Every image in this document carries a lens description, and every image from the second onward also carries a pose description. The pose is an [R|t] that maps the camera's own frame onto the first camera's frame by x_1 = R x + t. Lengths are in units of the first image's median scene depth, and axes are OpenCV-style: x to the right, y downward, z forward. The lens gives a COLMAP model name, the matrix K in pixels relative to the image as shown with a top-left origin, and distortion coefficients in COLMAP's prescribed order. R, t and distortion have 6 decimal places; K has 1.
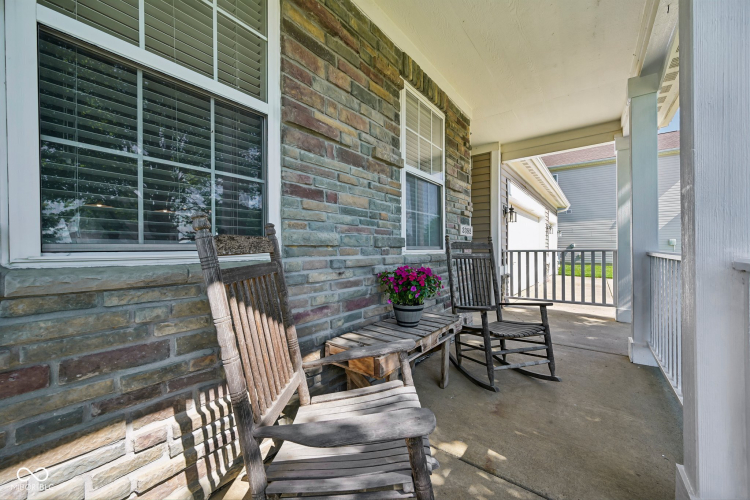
lens RADIAL K [[292.0, 0, 375.0], [0, 292.0, 250.0], [0, 0, 1]] dist [-0.000144, -0.000002]
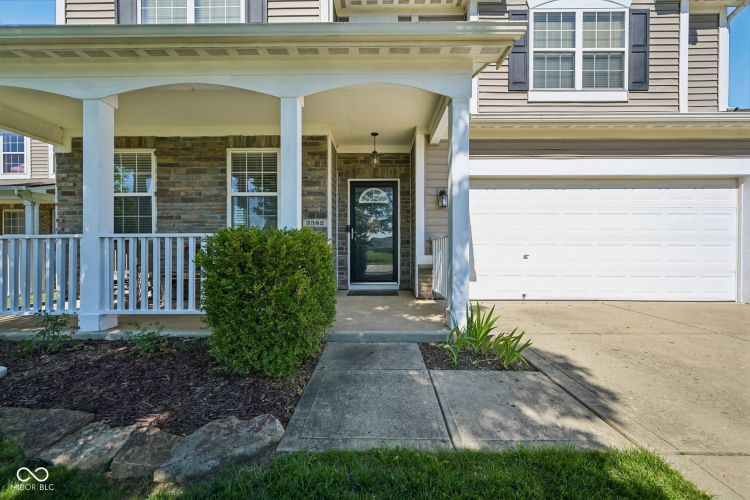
lens RADIAL K [[292.0, 0, 375.0], [0, 292.0, 250.0], [0, 0, 1]] dist [-0.000144, -0.000002]
pose [[0.594553, 0.007925, -0.804018, 2.922687], [-0.004202, 0.999968, 0.006749, 0.086013], [0.804046, -0.000634, 0.594567, 0.827360]]
